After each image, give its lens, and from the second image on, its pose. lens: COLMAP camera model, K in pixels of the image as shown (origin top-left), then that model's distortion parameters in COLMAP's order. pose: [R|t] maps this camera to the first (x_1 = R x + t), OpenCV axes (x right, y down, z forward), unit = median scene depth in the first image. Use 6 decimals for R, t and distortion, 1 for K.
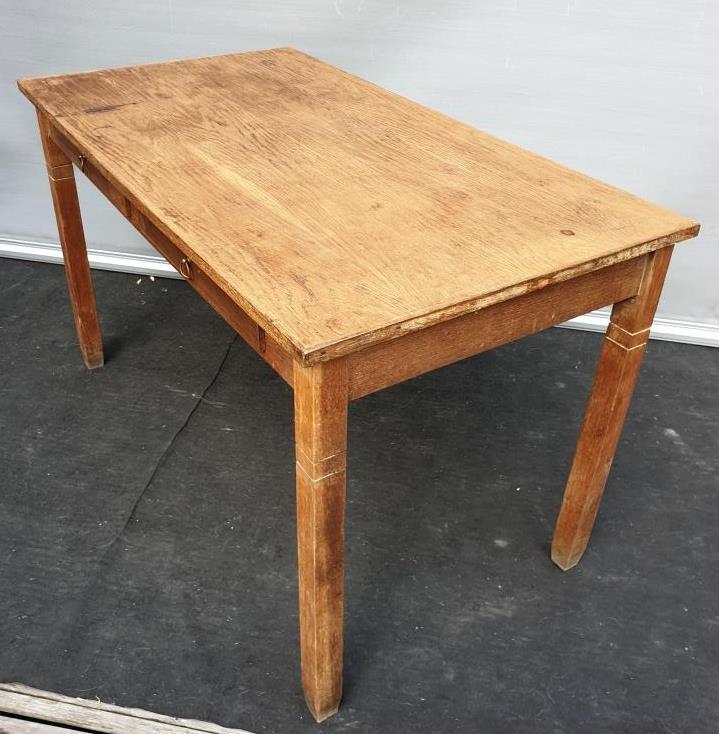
lens RADIAL K [[761.3, 0, 375.0], [0, 761.3, 304.1], [0, 0, 1]] dist [0.069042, -0.169705]
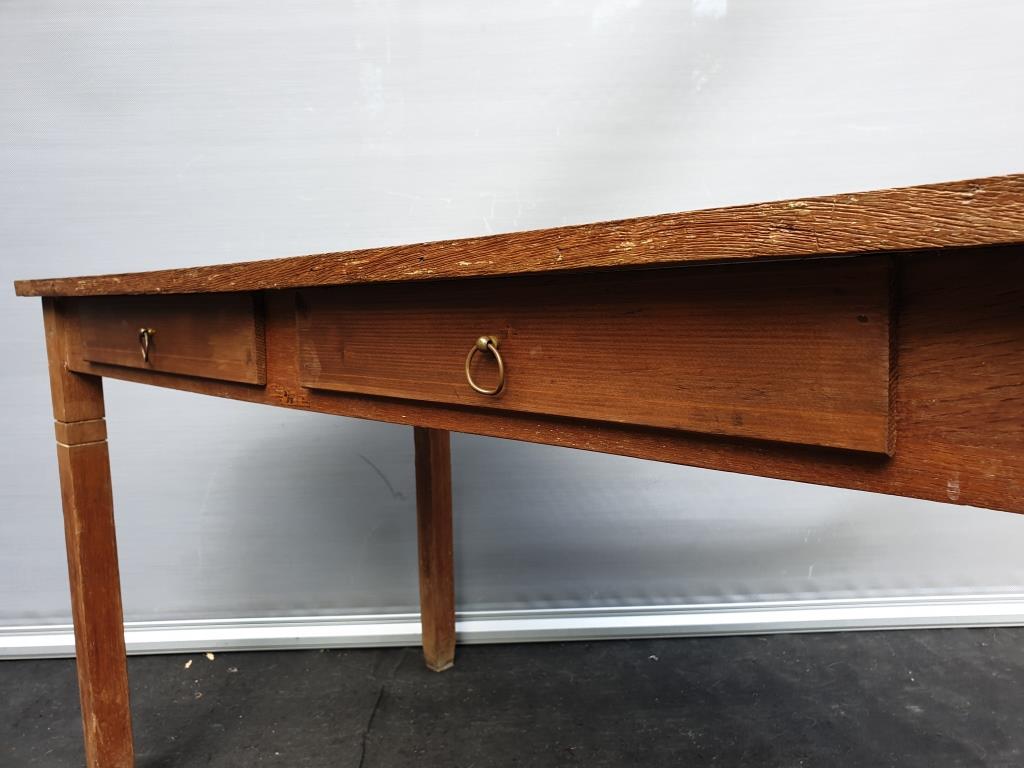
lens RADIAL K [[784.1, 0, 528.2], [0, 784.1, 383.5], [0, 0, 1]] dist [-0.001321, 0.003414]
pose [[0.978266, -0.087319, 0.188073, -0.224650], [0.155806, 0.908031, -0.388850, 0.088066], [-0.136822, 0.409701, 0.901901, 0.482819]]
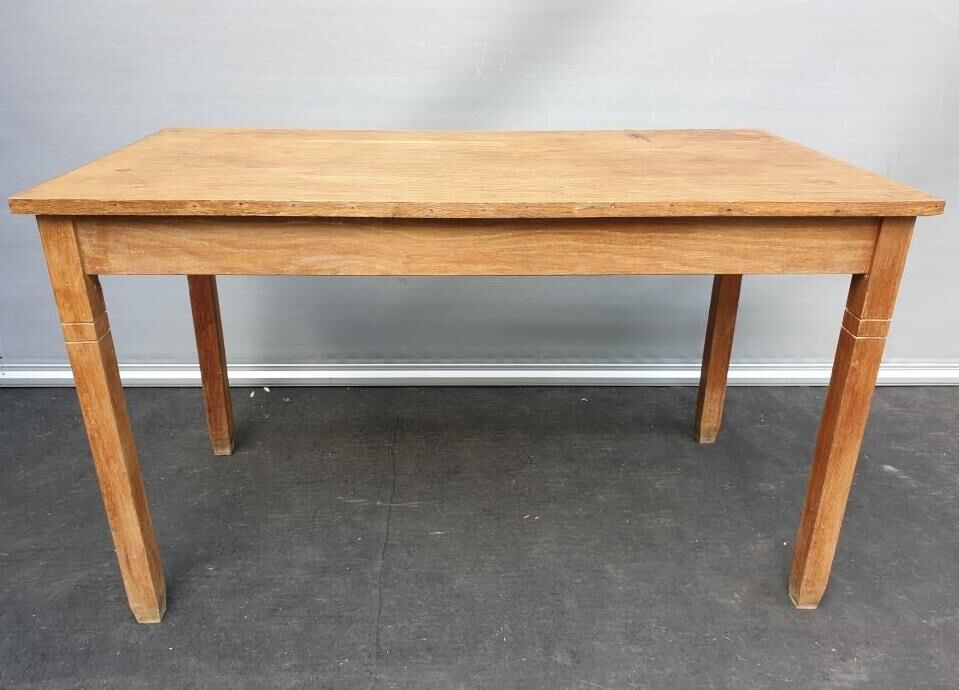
lens RADIAL K [[762.0, 0, 479.5], [0, 762.0, 345.0], [0, 0, 1]] dist [0.007419, 0.006325]
pose [[0.976726, -0.104411, 0.187364, -0.348412], [0.126841, 0.985581, -0.111992, 0.073065], [-0.172969, 0.133151, 0.975886, 0.174300]]
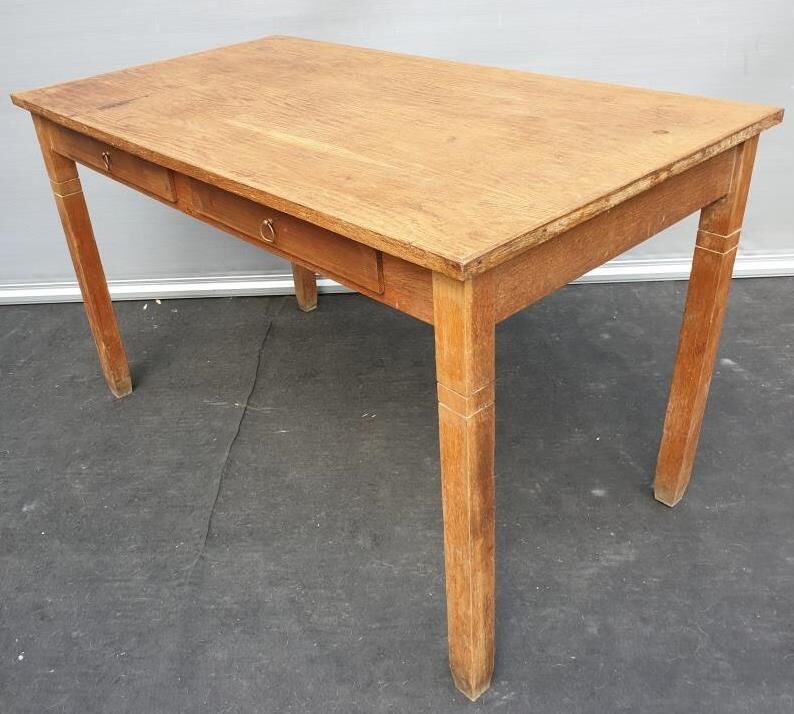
lens RADIAL K [[758.0, 0, 376.0], [0, 758.0, 304.2], [0, 0, 1]] dist [0.083720, -0.199867]
pose [[0.985707, -0.154712, 0.066681, -0.143856], [0.157005, 0.987123, -0.030609, 0.067572], [-0.061087, 0.040641, 0.997305, 0.055357]]
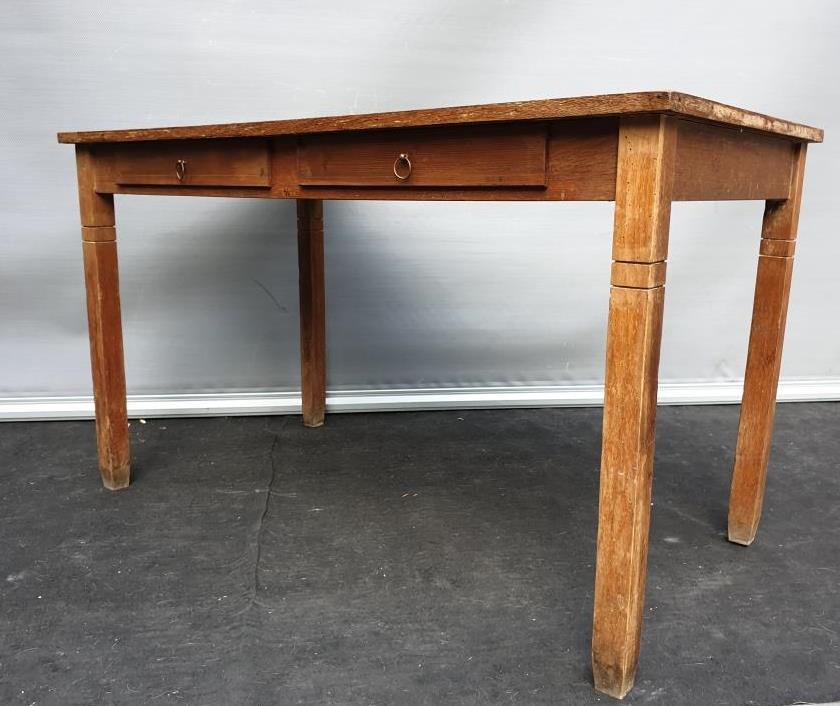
lens RADIAL K [[763.6, 0, 431.1], [0, 763.6, 341.0], [0, 0, 1]] dist [0.010540, -0.020396]
pose [[0.951210, -0.084117, 0.296857, -0.378577], [0.176262, 0.937816, -0.299053, 0.325199], [-0.253242, 0.336787, 0.906886, 0.166423]]
